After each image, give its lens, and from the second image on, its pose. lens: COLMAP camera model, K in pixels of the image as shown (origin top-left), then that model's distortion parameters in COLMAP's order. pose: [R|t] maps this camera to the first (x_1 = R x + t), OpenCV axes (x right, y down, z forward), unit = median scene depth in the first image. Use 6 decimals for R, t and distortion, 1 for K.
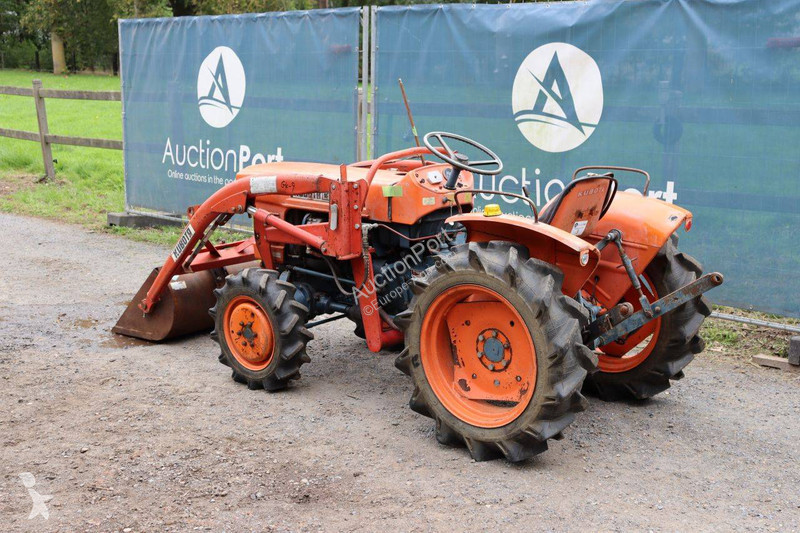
lens RADIAL K [[1088.1, 0, 403.0], [0, 1088.1, 277.5], [0, 0, 1]] dist [0.060388, 0.026633]
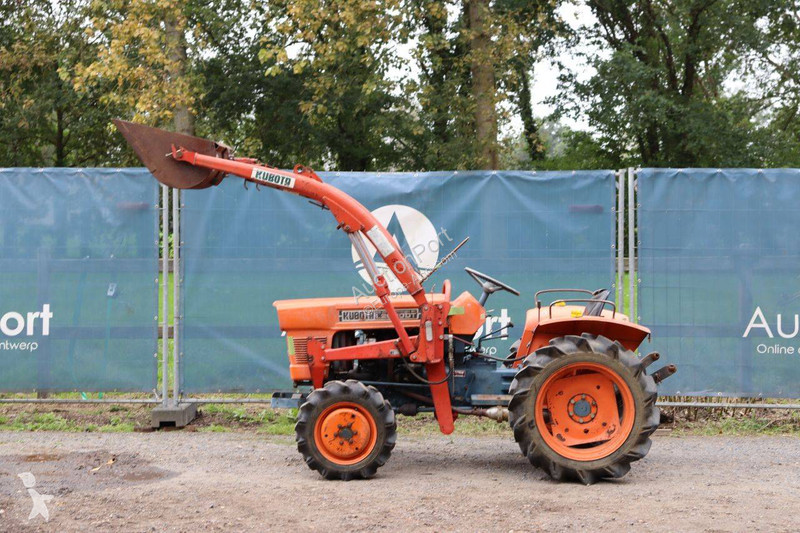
lens RADIAL K [[1484.6, 0, 400.0], [0, 1484.6, 266.5], [0, 0, 1]] dist [0.108051, 0.328770]
pose [[0.756648, -0.008909, 0.653761, -1.154086], [0.120691, 0.984627, -0.126267, 0.082895], [-0.642586, 0.174443, 0.746092, -0.308127]]
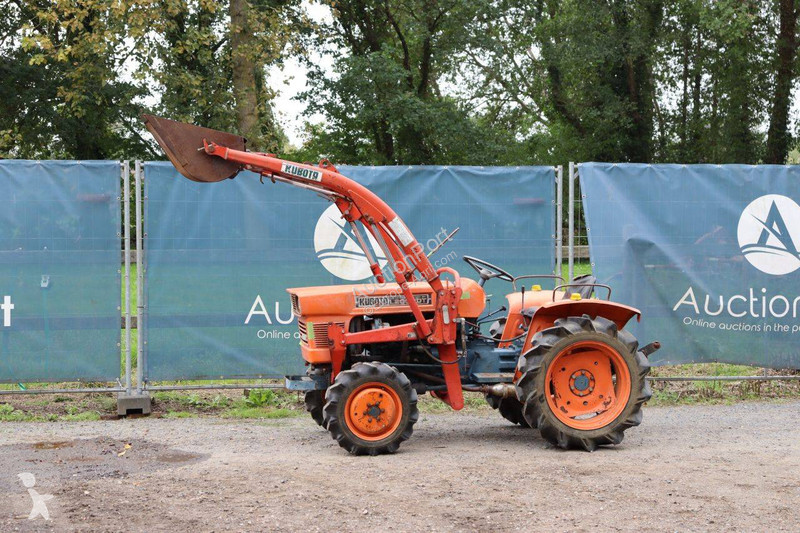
lens RADIAL K [[1463.6, 0, 400.0], [0, 1463.6, 266.5], [0, 0, 1]] dist [0.128761, 0.032544]
pose [[0.599289, -0.018548, 0.800318, -1.484561], [0.152279, 0.984119, -0.091221, 0.044074], [-0.785916, 0.176539, 0.592596, -0.092576]]
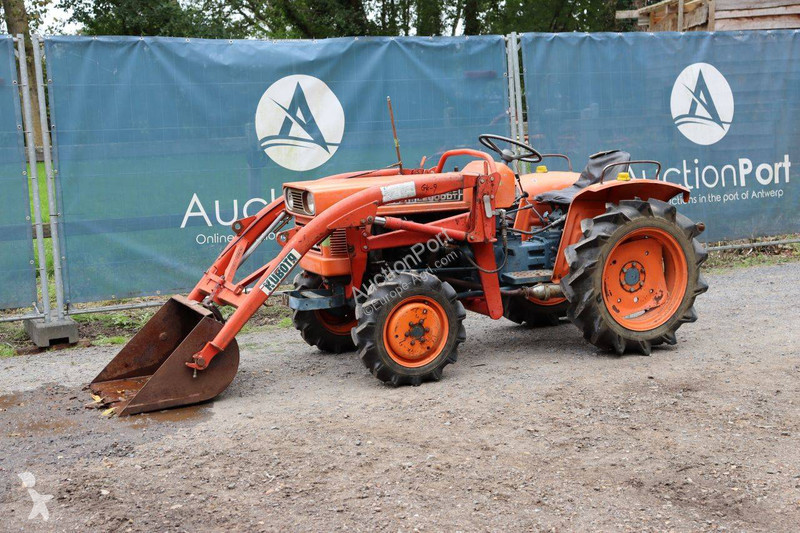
lens RADIAL K [[1161.5, 0, 400.0], [0, 1161.5, 266.5], [0, 0, 1]] dist [0.067603, 0.083673]
pose [[0.394298, -0.128527, 0.909951, -1.130860], [0.213029, 0.975984, 0.045545, -0.063057], [-0.893951, 0.175887, 0.412208, 0.526914]]
